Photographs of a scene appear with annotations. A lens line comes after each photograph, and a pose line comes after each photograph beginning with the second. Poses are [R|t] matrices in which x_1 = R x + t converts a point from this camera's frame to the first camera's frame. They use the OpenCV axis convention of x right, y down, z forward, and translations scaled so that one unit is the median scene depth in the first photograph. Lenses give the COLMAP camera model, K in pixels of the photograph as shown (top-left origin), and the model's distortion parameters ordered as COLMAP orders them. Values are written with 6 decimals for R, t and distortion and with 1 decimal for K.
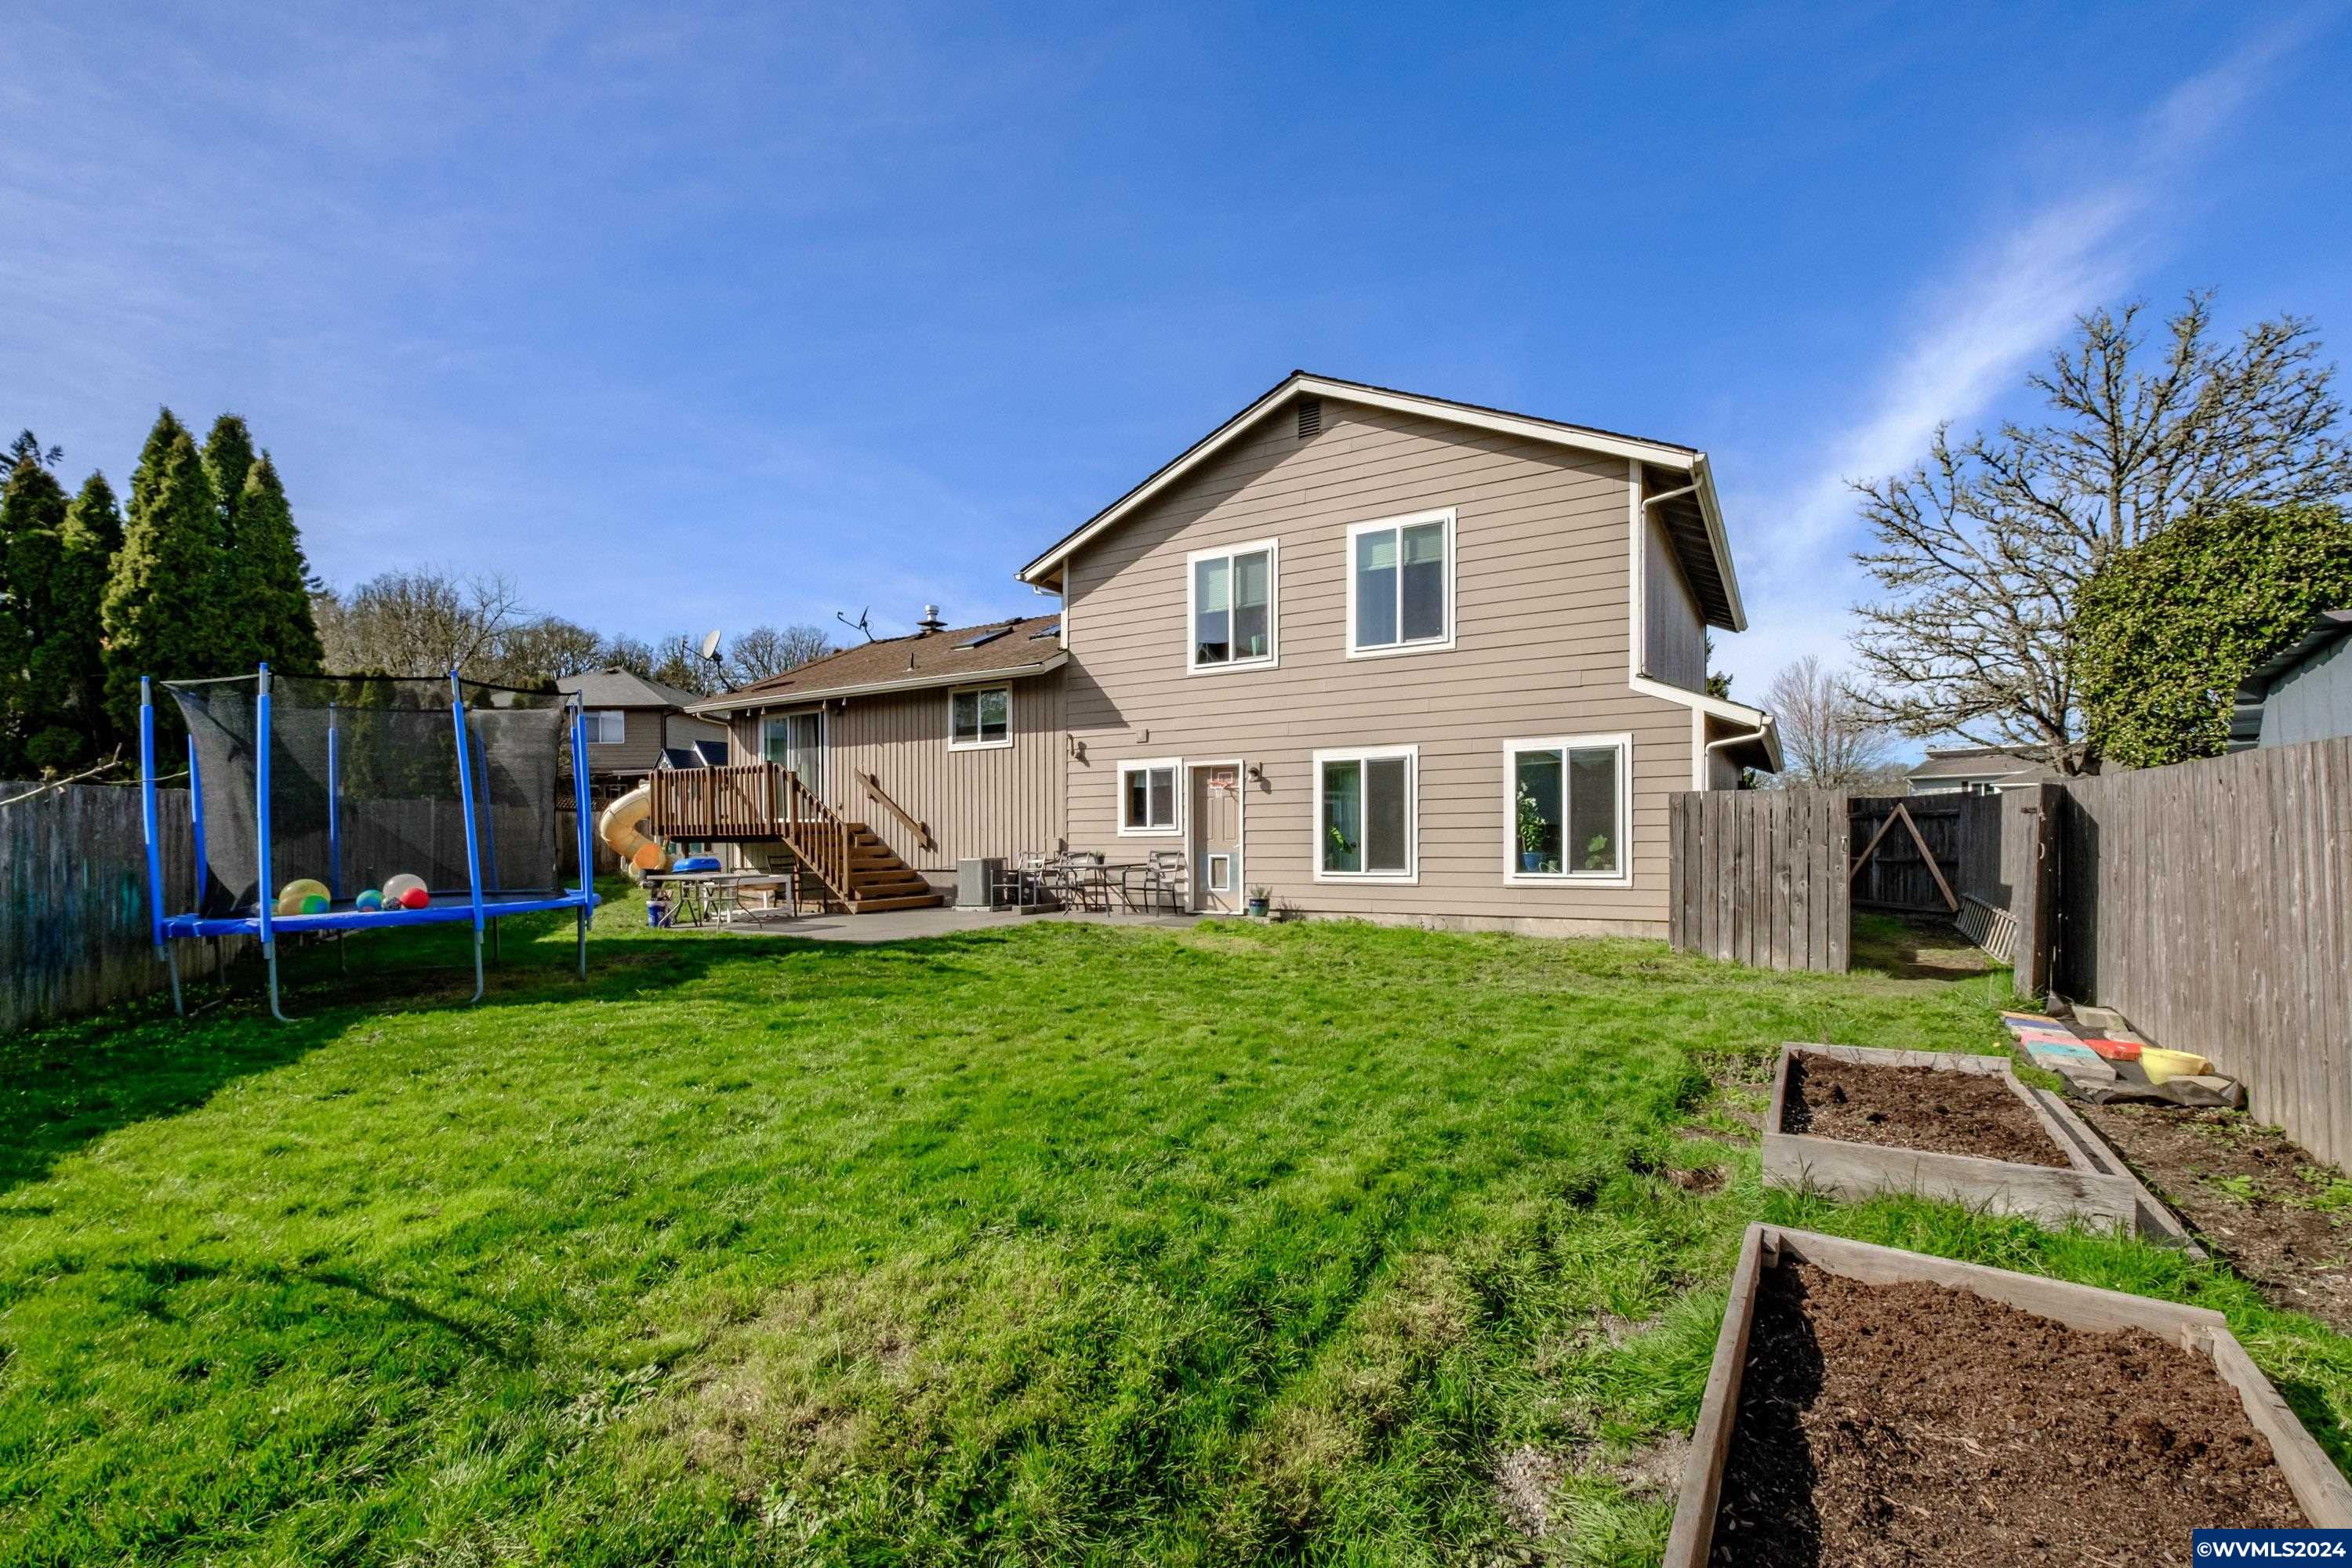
lens RADIAL K [[1028.9, 0, 1145.7], [0, 1028.9, 818.0], [0, 0, 1]] dist [-0.002720, -0.000190]
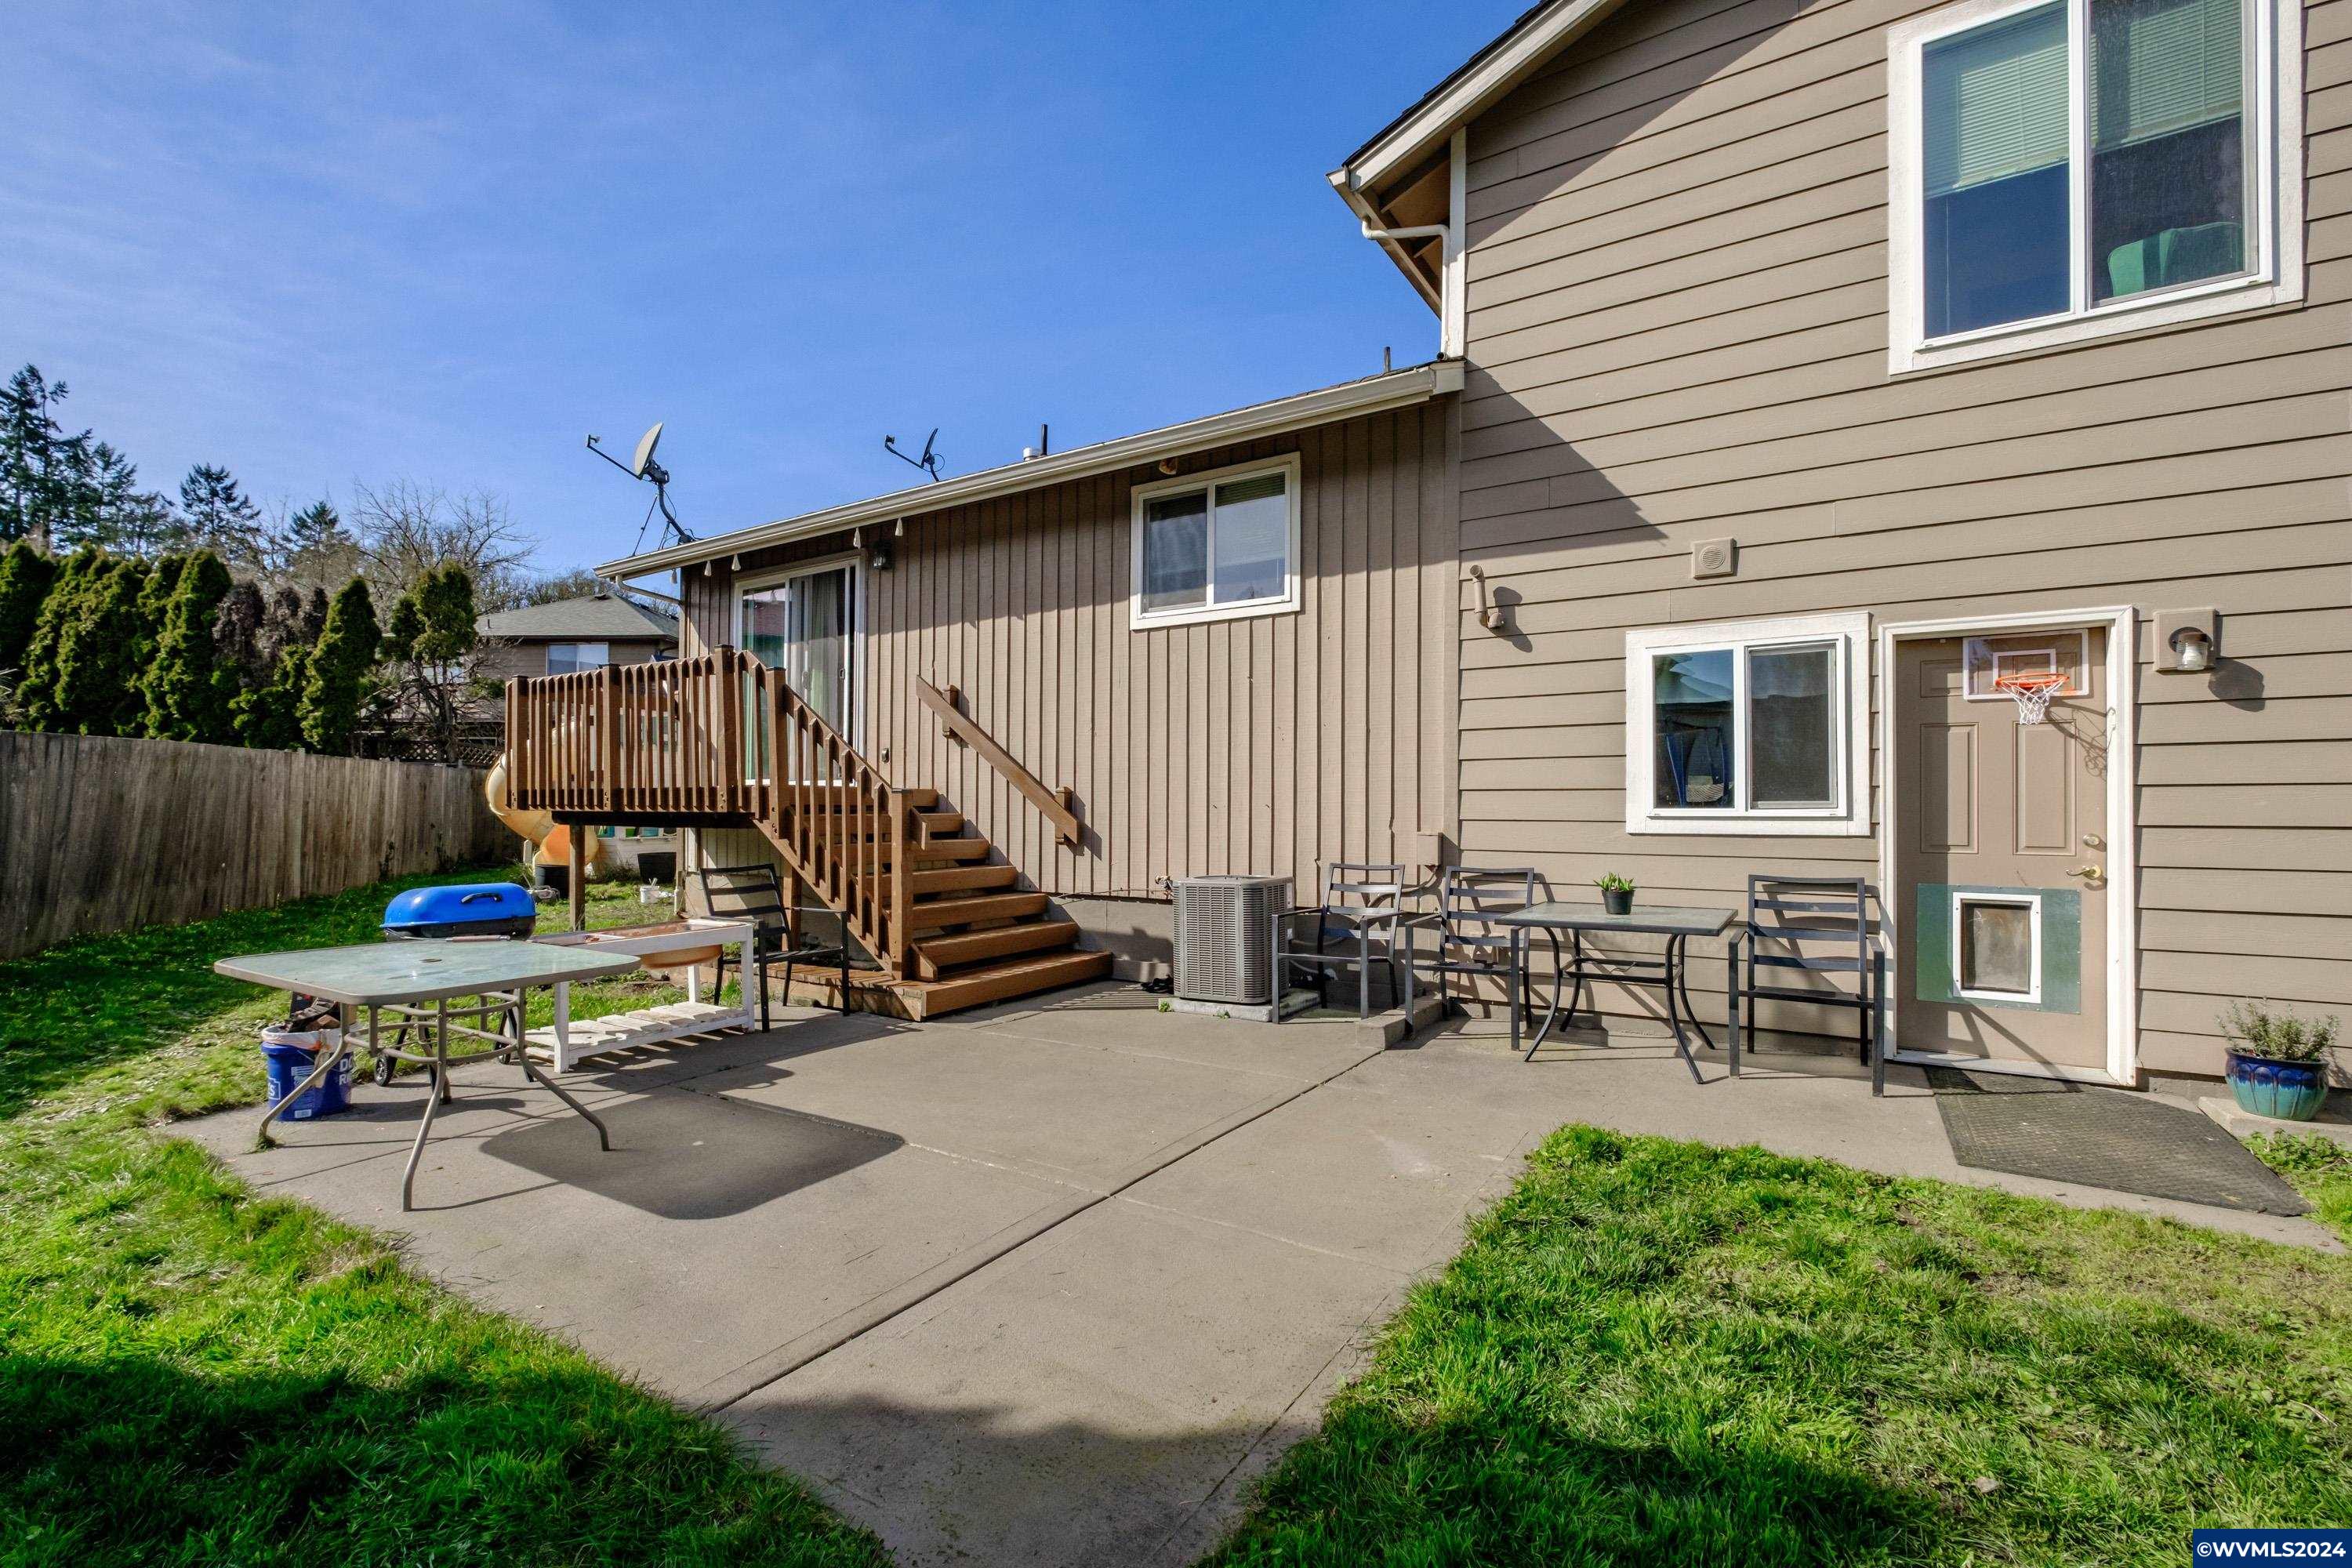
lens RADIAL K [[1028.9, 0, 1178.8], [0, 1028.9, 796.2], [0, 0, 1]] dist [-0.002720, -0.000190]
pose [[0.999853, 0.013582, -0.010452, -0.177059], [-0.013542, 0.999901, 0.003873, 0.005294], [0.010503, -0.003731, 0.999938, 0.596008]]
